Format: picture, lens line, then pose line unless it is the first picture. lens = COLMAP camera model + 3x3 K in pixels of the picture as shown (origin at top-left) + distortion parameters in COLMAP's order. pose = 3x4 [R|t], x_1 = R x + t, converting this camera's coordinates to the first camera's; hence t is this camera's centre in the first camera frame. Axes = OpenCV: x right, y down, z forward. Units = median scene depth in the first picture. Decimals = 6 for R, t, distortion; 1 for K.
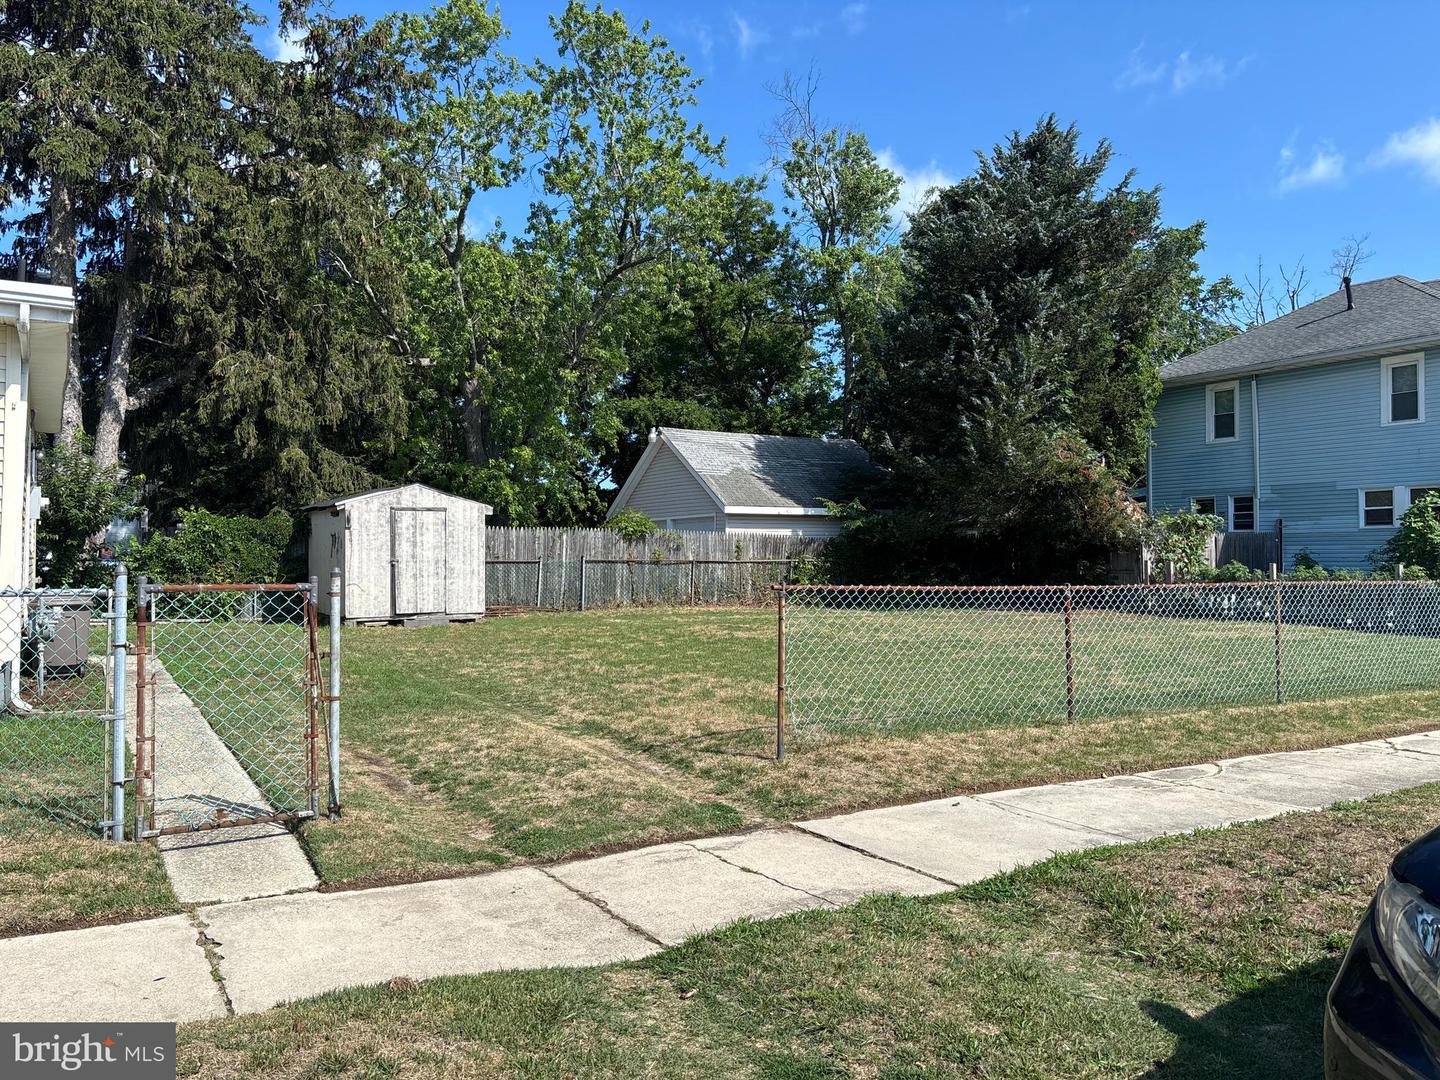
lens RADIAL K [[1088.4, 0, 718.7], [0, 1088.4, 541.9], [0, 0, 1]] dist [0.030185, -0.033661]
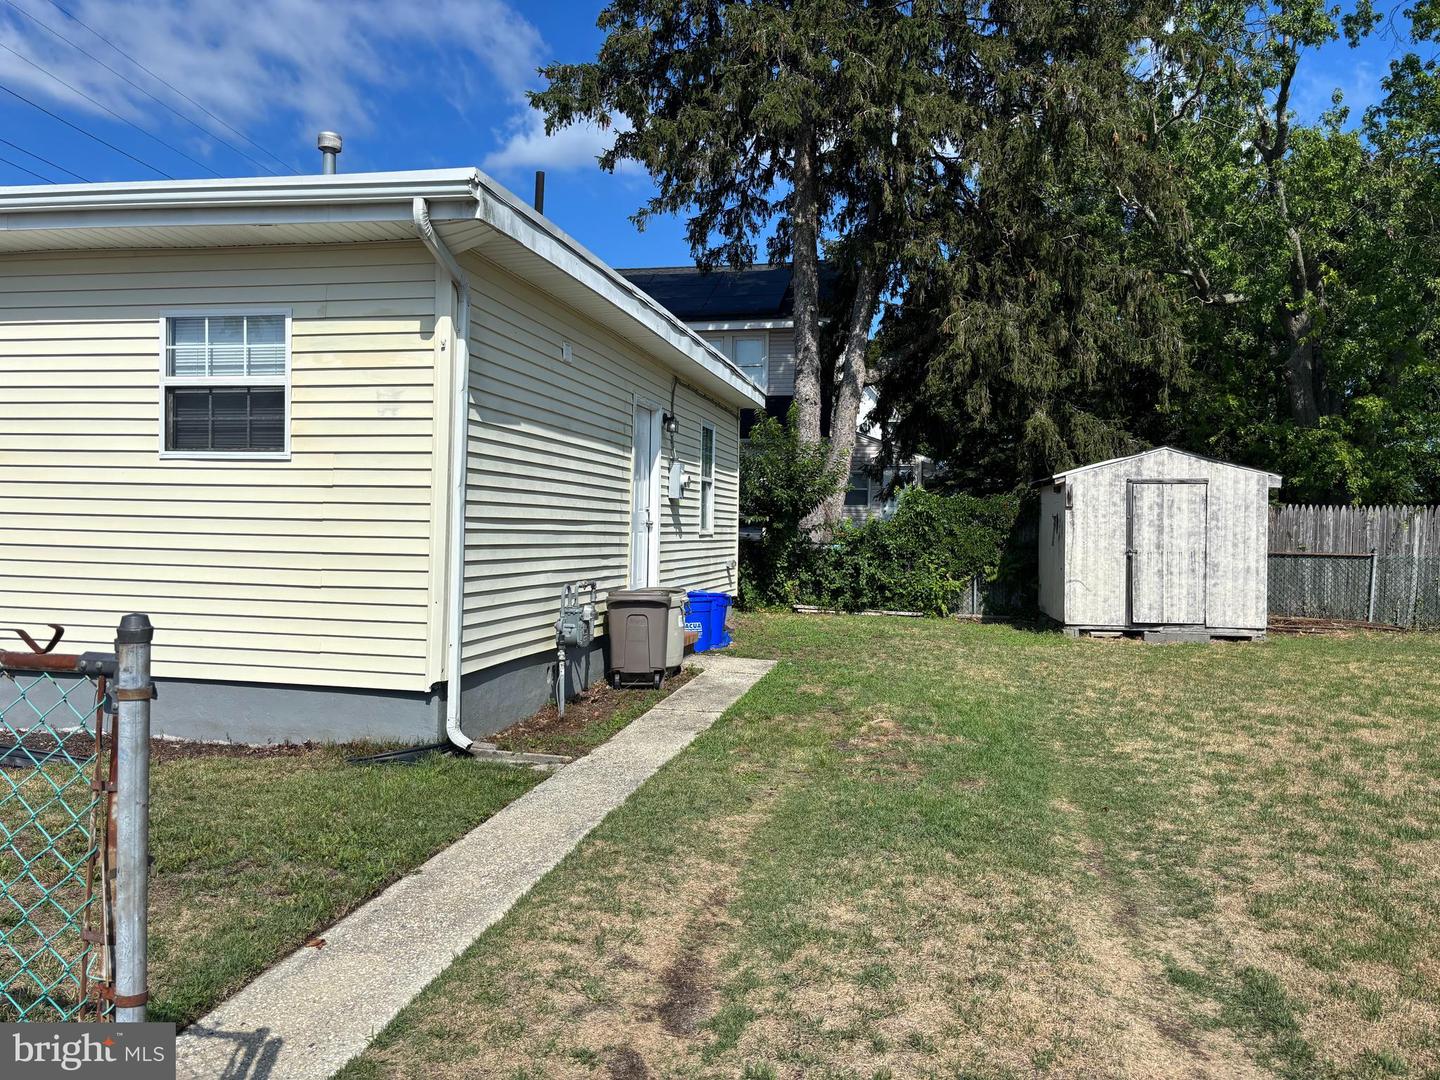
lens RADIAL K [[1088.4, 0, 714.6], [0, 1088.4, 541.4], [0, 0, 1]] dist [0.030185, -0.033661]
pose [[0.729761, 0.017815, -0.683471, 0.004044], [-0.006415, 0.999795, 0.019211, -0.001877], [0.683673, -0.009635, 0.729725, 0.233435]]
